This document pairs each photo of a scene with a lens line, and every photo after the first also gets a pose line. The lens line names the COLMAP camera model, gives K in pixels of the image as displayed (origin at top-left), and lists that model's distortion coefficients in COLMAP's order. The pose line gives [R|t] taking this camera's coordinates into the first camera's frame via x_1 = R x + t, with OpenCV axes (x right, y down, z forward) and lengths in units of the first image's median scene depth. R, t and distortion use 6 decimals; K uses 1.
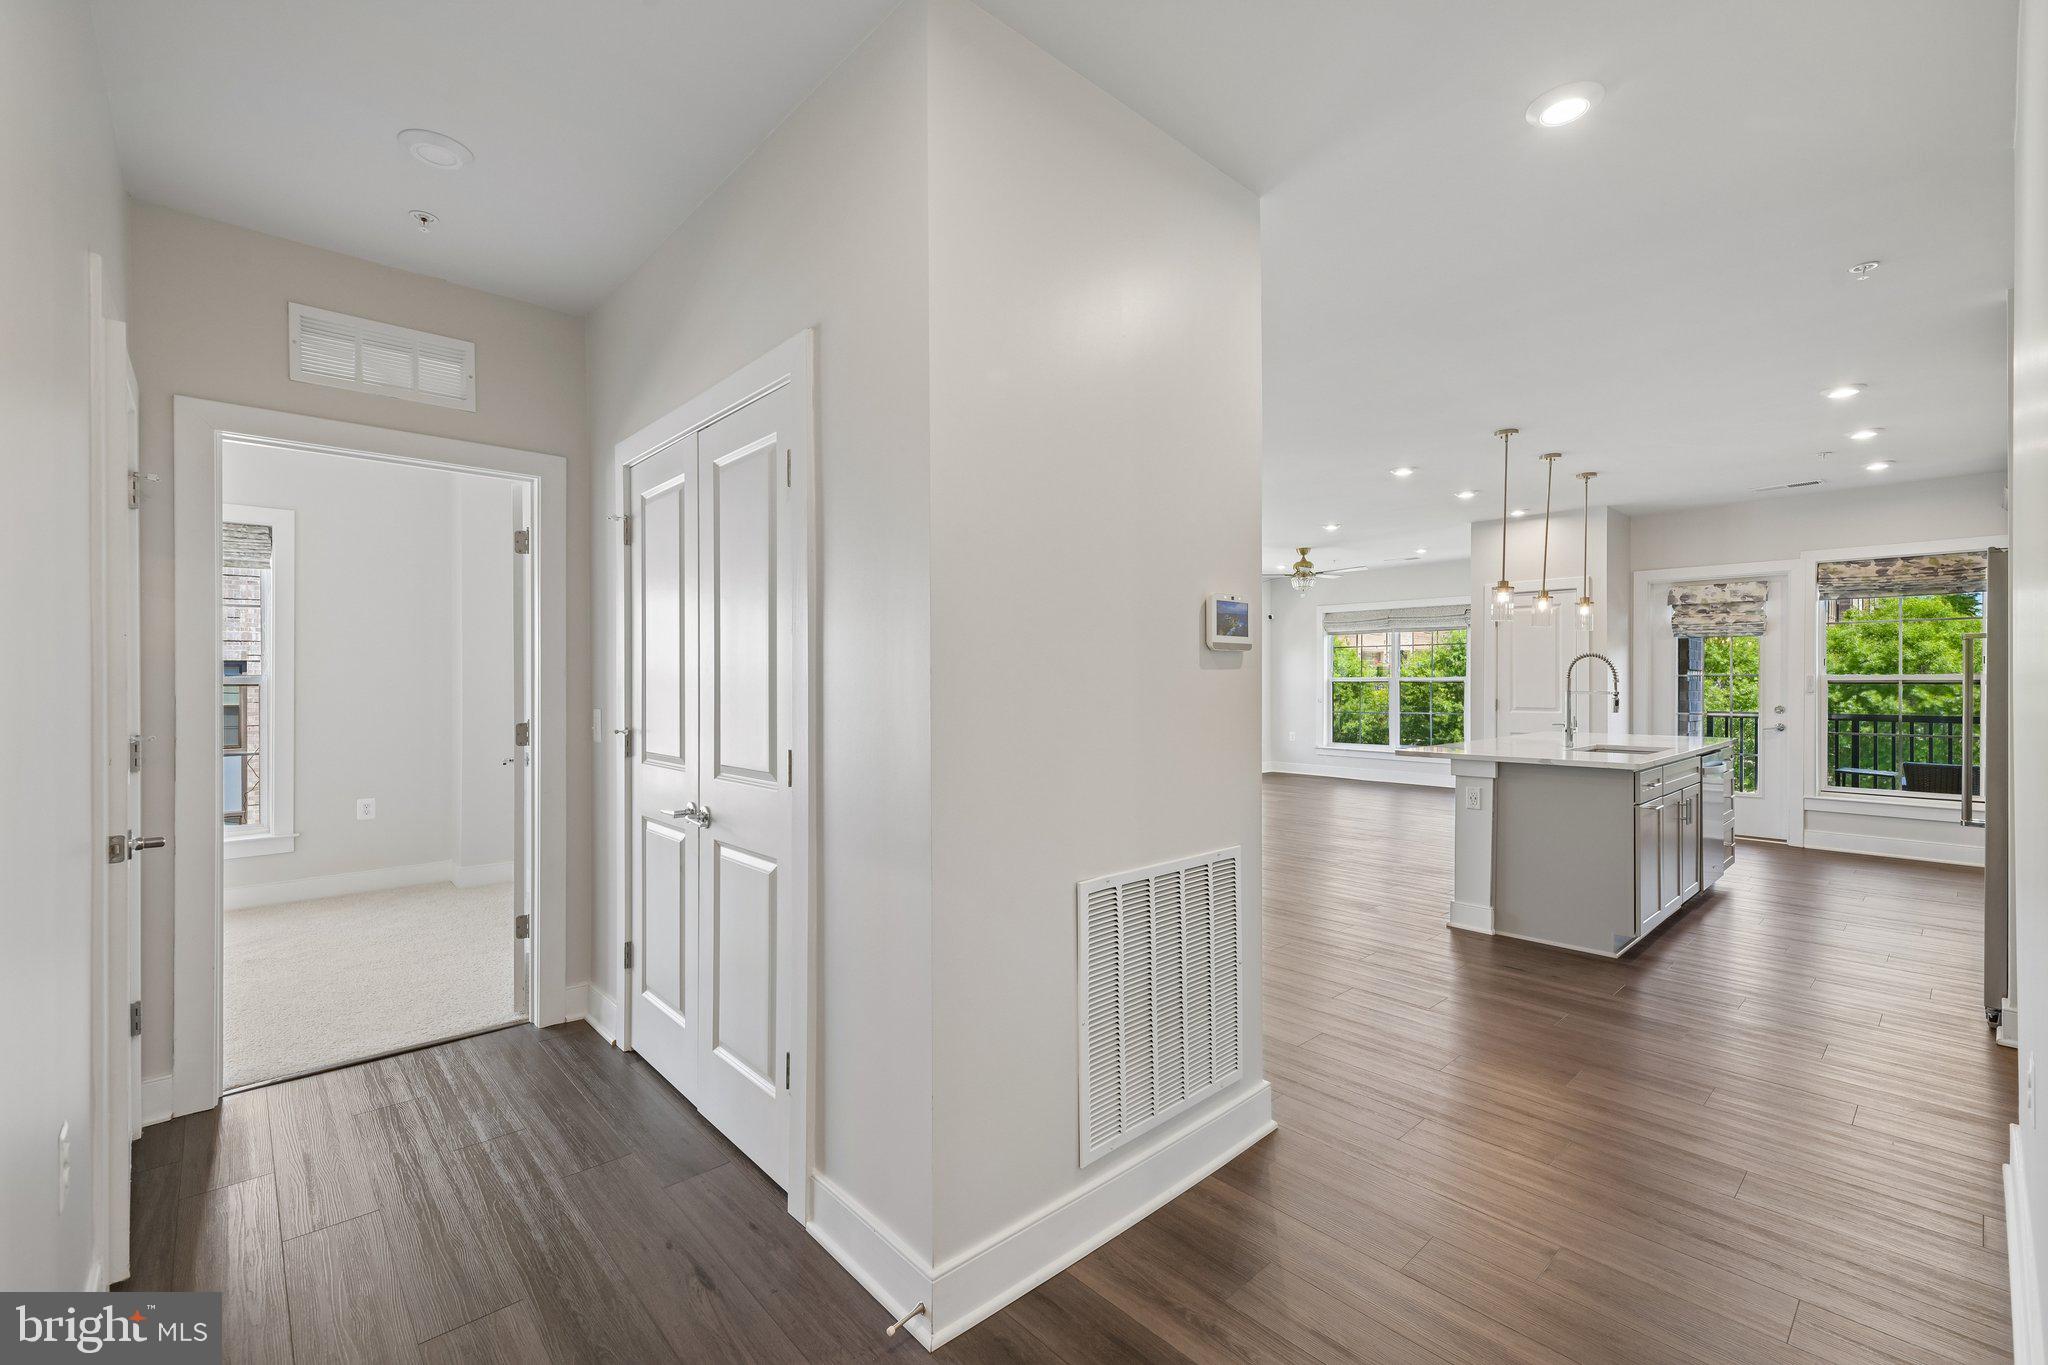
lens RADIAL K [[839.0, 0, 1033.2], [0, 839.0, 689.9], [0, 0, 1]] dist [0.003241, 0.000417]
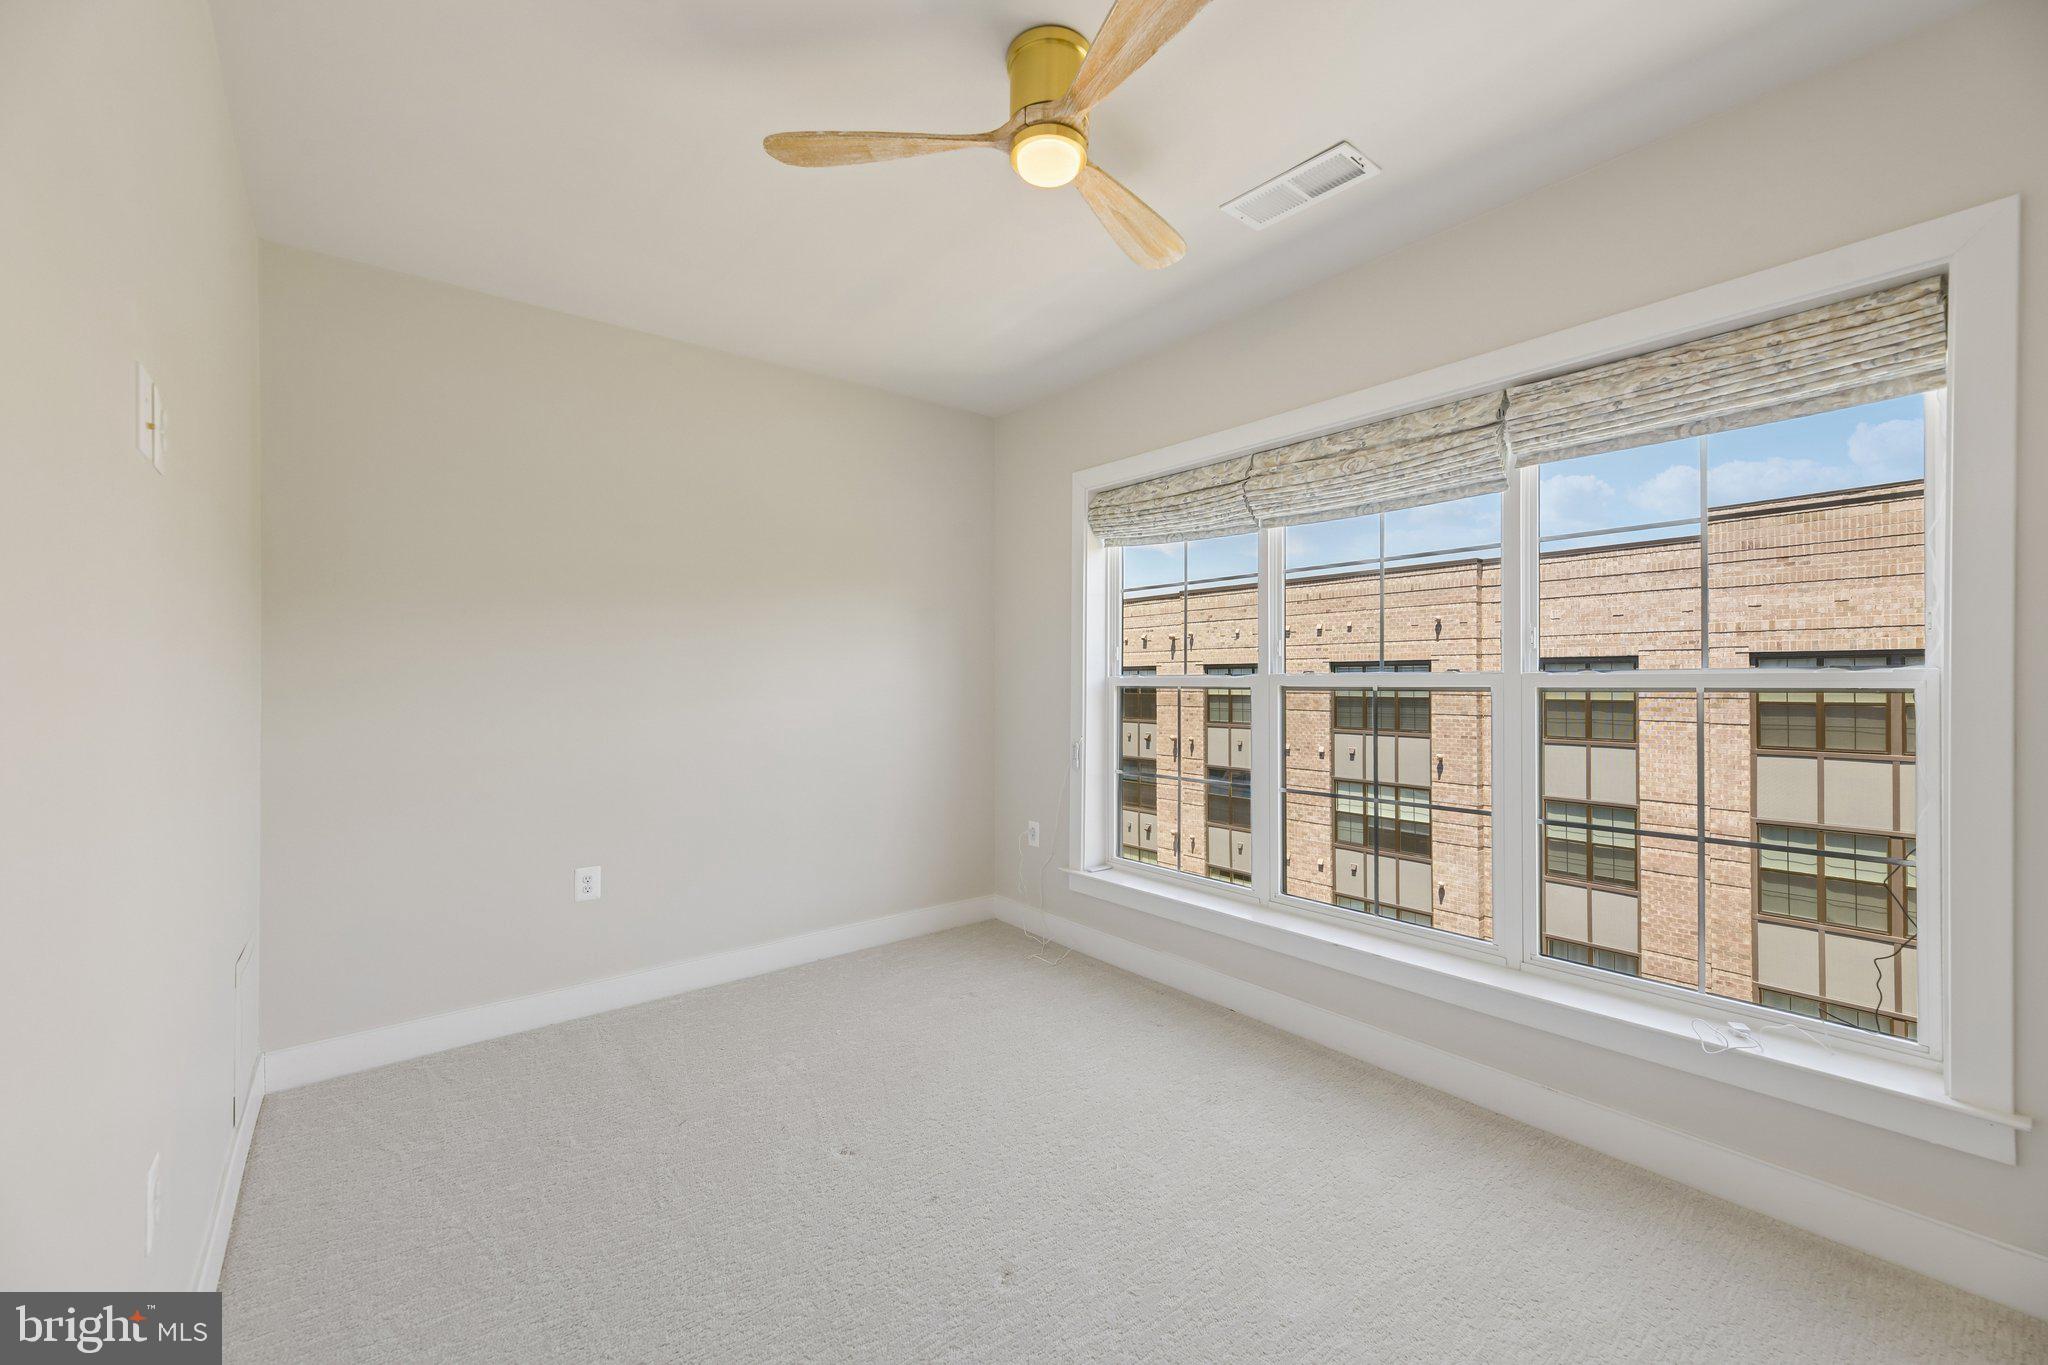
lens RADIAL K [[816.9, 0, 1042.7], [0, 816.9, 676.9], [0, 0, 1]] dist [0.015616, -0.002741]
pose [[-0.048283, 0.000164, -0.998834, -0.453159], [-0.007334, 0.999973, 0.000519, -0.008894], [0.998807, 0.007350, -0.048280, 0.540885]]
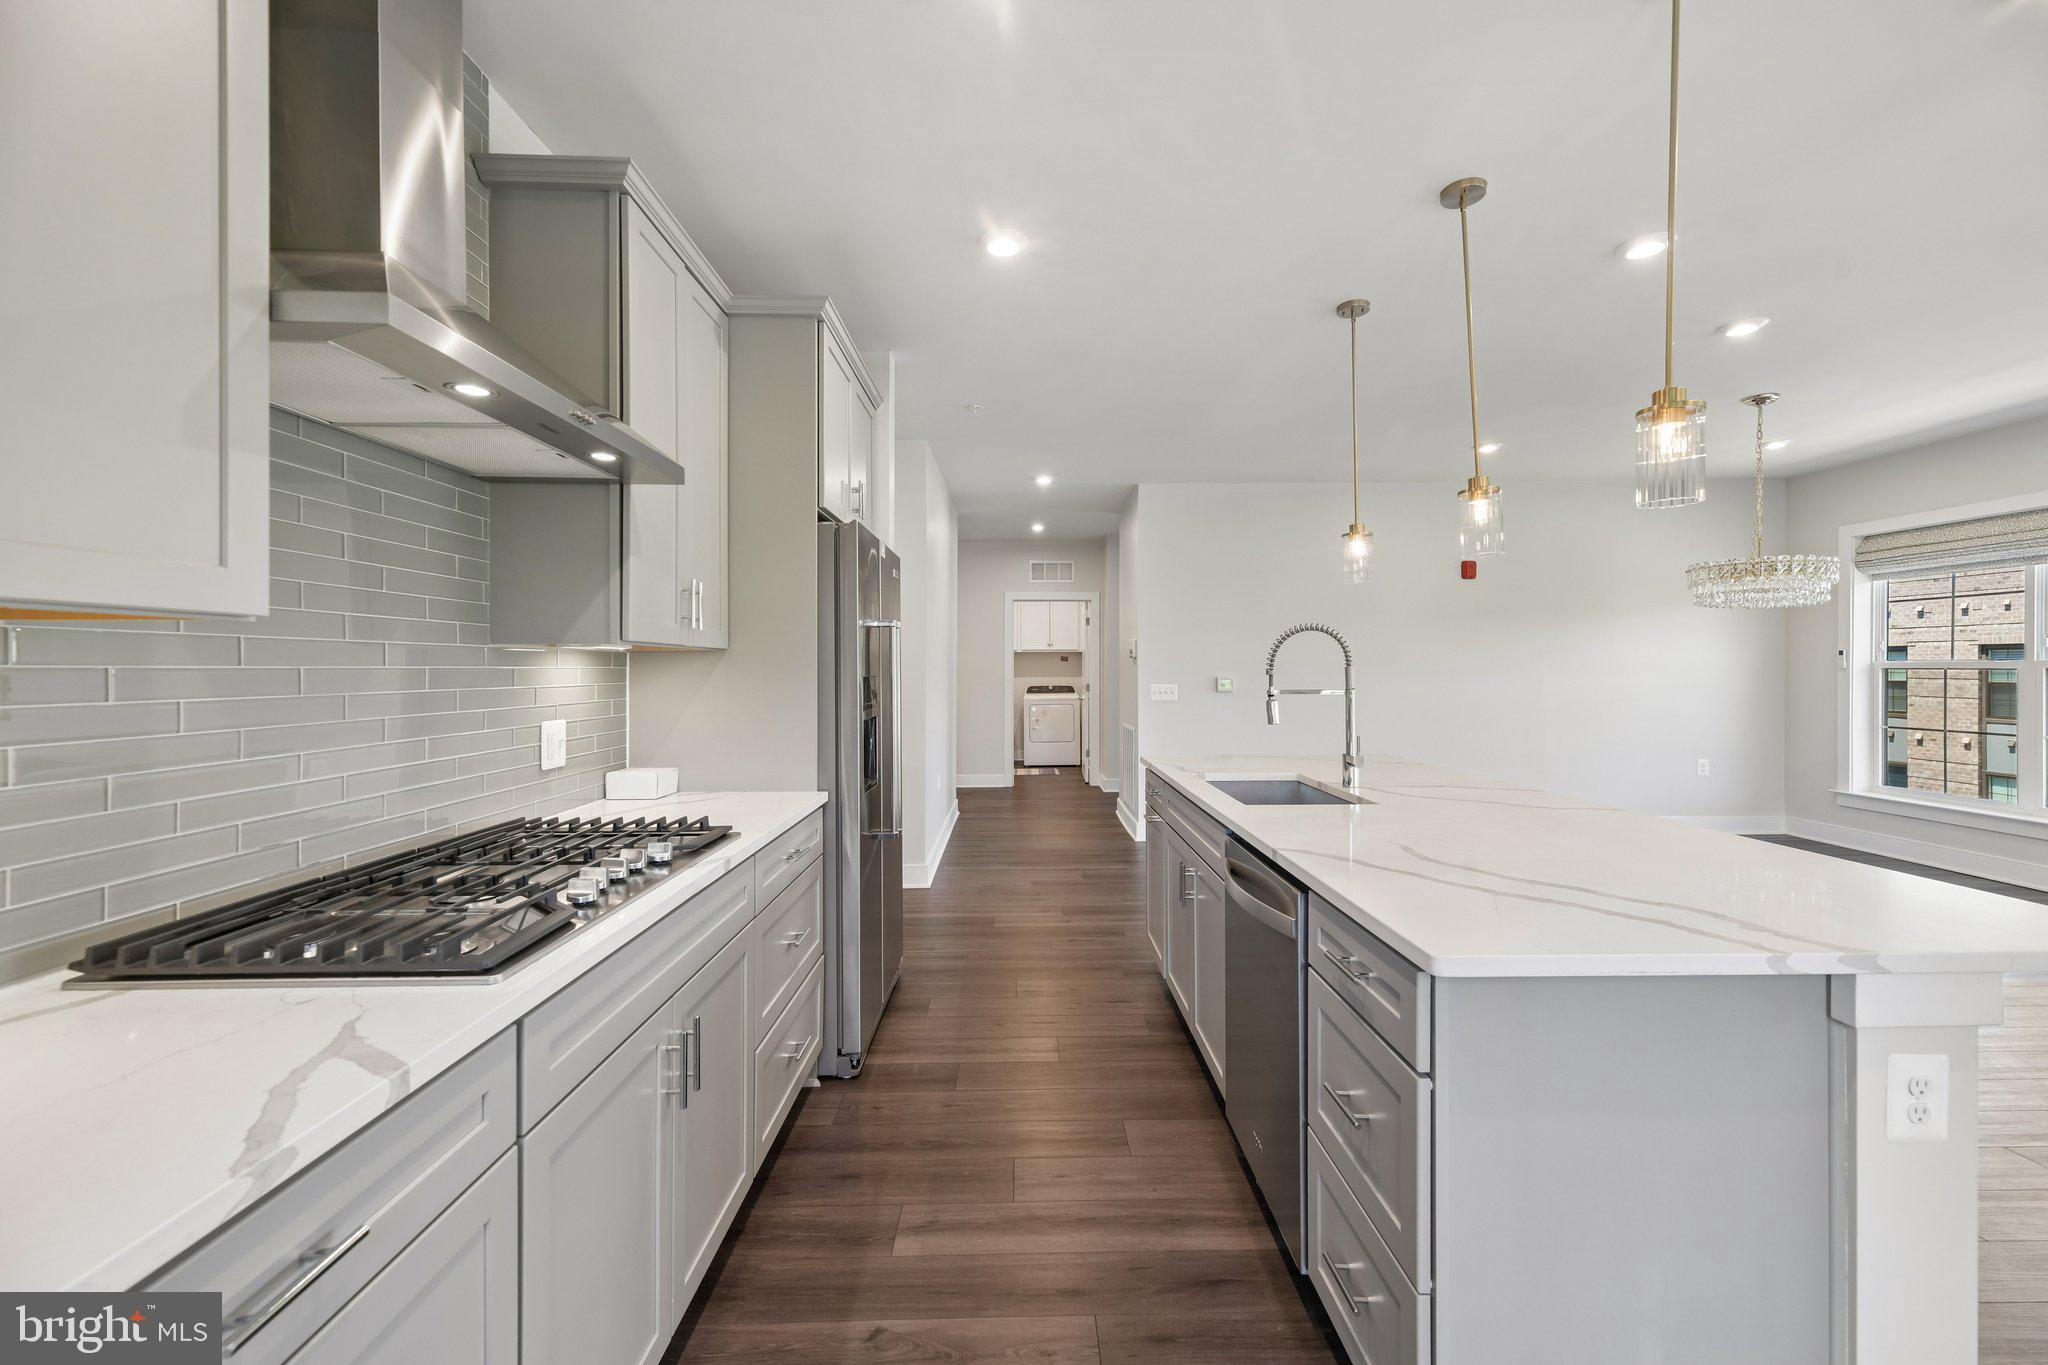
lens RADIAL K [[816.9, 0, 1036.2], [0, 816.9, 676.5], [0, 0, 1]] dist [0.015616, -0.002741]
pose [[-0.654930, 0.013872, -0.755562, 0.991651], [-0.000955, 0.999816, 0.019185, -0.015072], [0.755689, 0.013286, -0.654796, 0.989615]]
